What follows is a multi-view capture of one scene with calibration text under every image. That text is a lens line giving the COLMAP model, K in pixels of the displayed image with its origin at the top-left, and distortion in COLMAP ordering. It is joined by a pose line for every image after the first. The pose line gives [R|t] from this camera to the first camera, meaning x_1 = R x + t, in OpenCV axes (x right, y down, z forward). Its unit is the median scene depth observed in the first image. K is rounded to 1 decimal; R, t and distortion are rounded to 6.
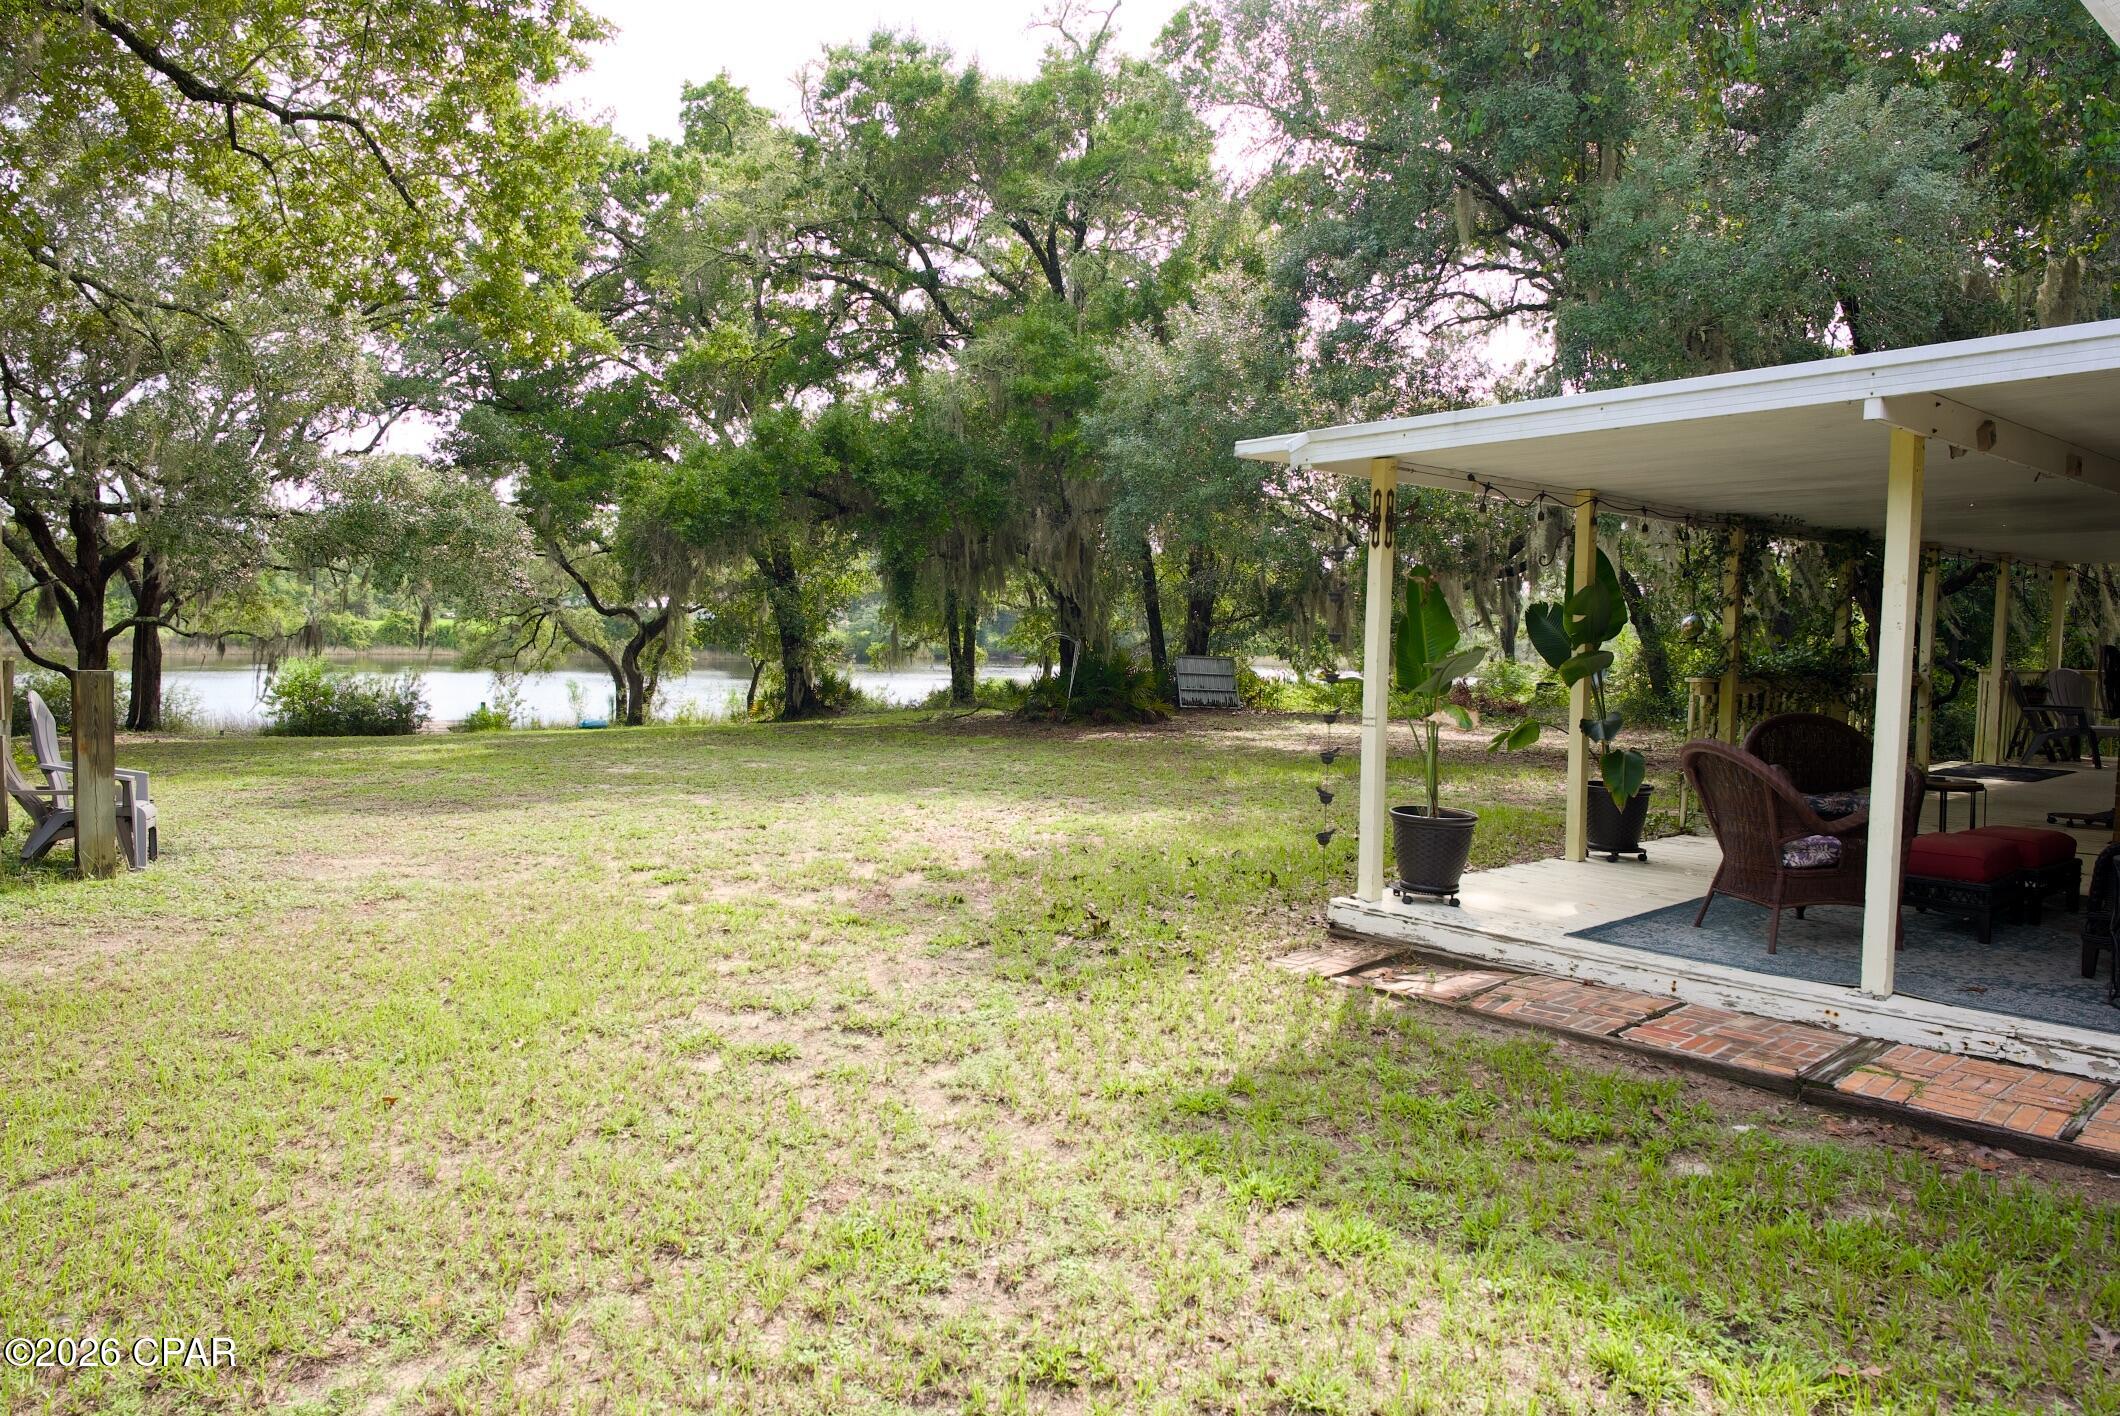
lens RADIAL K [[1435.4, 0, 1060.0], [0, 1435.4, 708.0], [0, 0, 1]] dist [-0.017006, -0.019167]
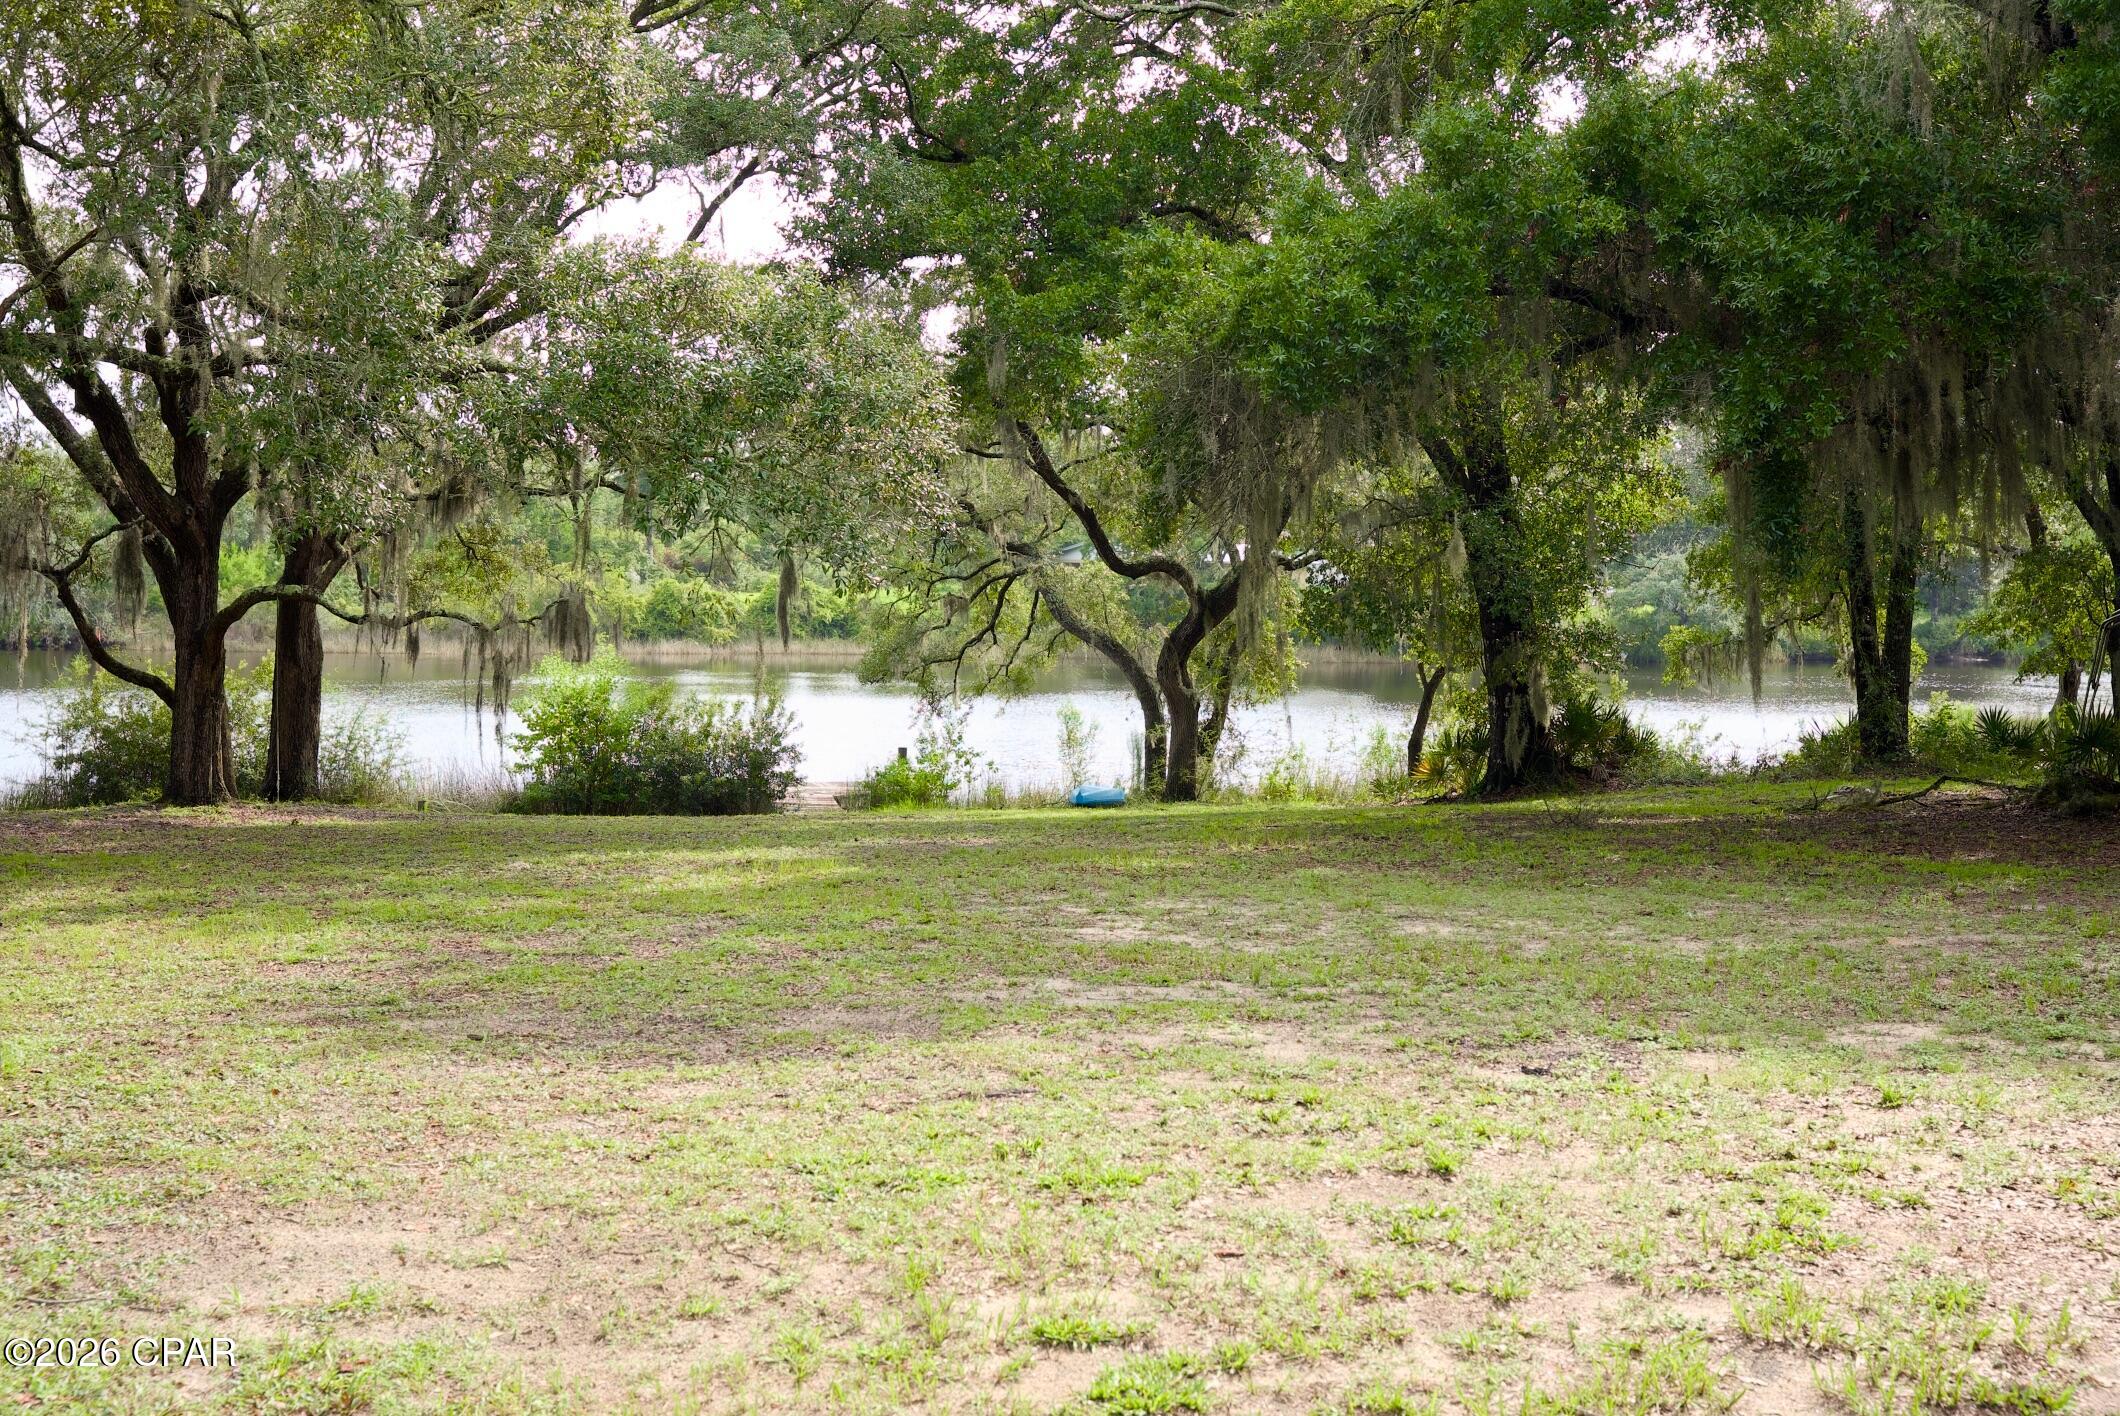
lens RADIAL K [[2792.7, 0, 1094.8], [0, 2792.7, 758.3], [0, 0, 1]] dist [0.006221, -0.008062]
pose [[0.946943, 0.010865, -0.321219, -0.020704], [-0.010755, 0.999940, 0.002119, -0.004468], [0.321222, 0.001448, 0.947003, 0.097291]]
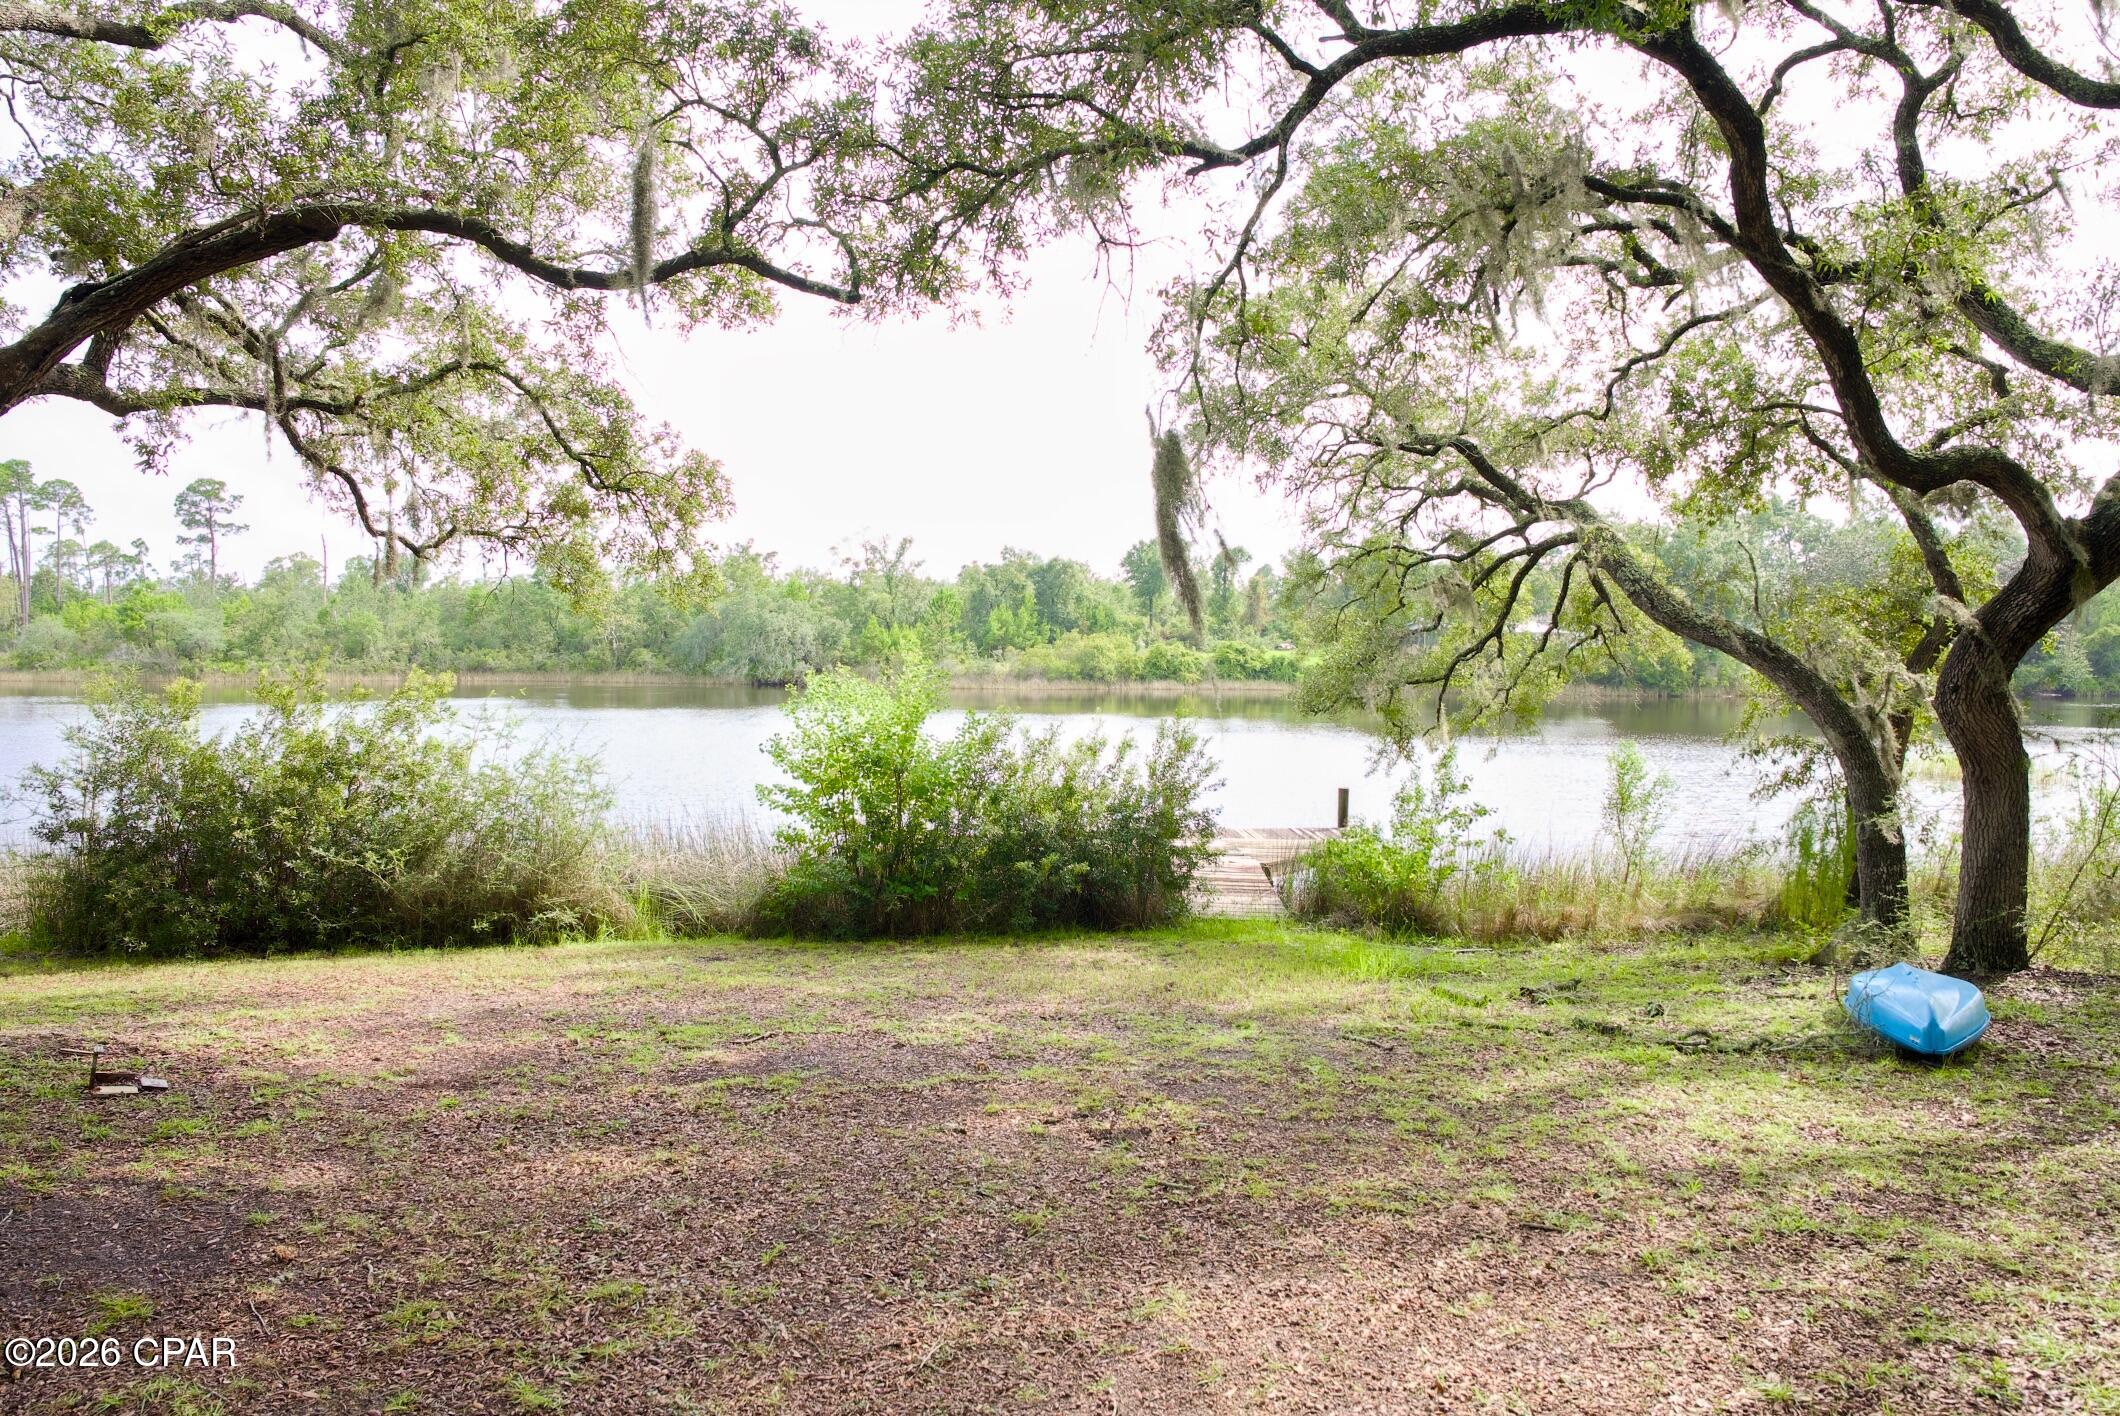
lens RADIAL K [[1435.4, 0, 1060.0], [0, 1435.4, 708.0], [0, 0, 1]] dist [-0.017006, -0.019167]
pose [[0.847809, 0.007180, -0.530253, -0.358173], [-0.021302, 0.999562, -0.020524, -0.025435], [0.529873, 0.028696, 0.847591, 0.846317]]
